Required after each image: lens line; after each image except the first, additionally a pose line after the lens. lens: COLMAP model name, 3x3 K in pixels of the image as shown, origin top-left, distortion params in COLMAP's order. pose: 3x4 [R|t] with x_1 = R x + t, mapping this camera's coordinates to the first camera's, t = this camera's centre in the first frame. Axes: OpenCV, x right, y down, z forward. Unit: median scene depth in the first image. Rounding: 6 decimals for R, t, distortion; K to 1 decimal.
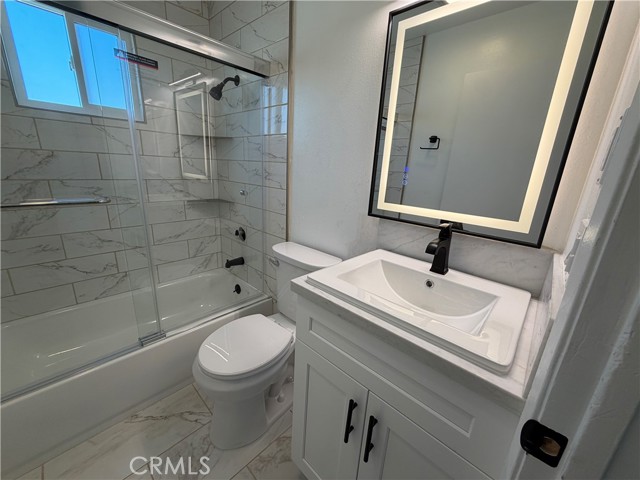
lens RADIAL K [[254.9, 0, 318.6], [0, 254.9, 238.4], [0, 0, 1]] dist [0.000300, -0.000232]
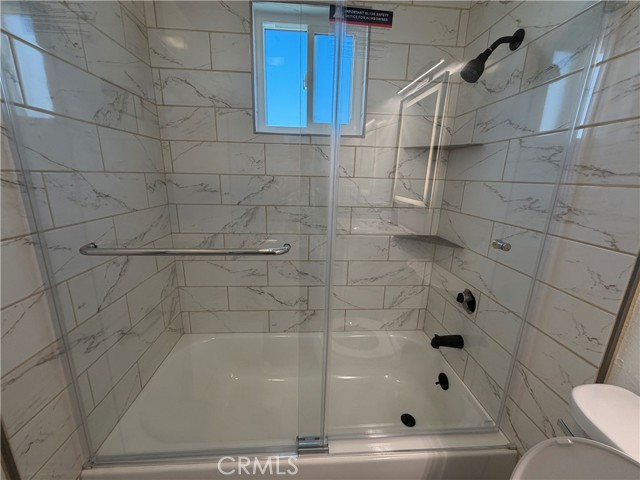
lens RADIAL K [[254.9, 0, 319.1], [0, 254.9, 238.4], [0, 0, 1]] dist [0.000300, -0.000232]
pose [[0.731542, 0.133155, -0.668667, -0.188850], [-0.175860, 0.984409, 0.003634, -0.110613], [0.658726, 0.114933, 0.743553, 0.324459]]
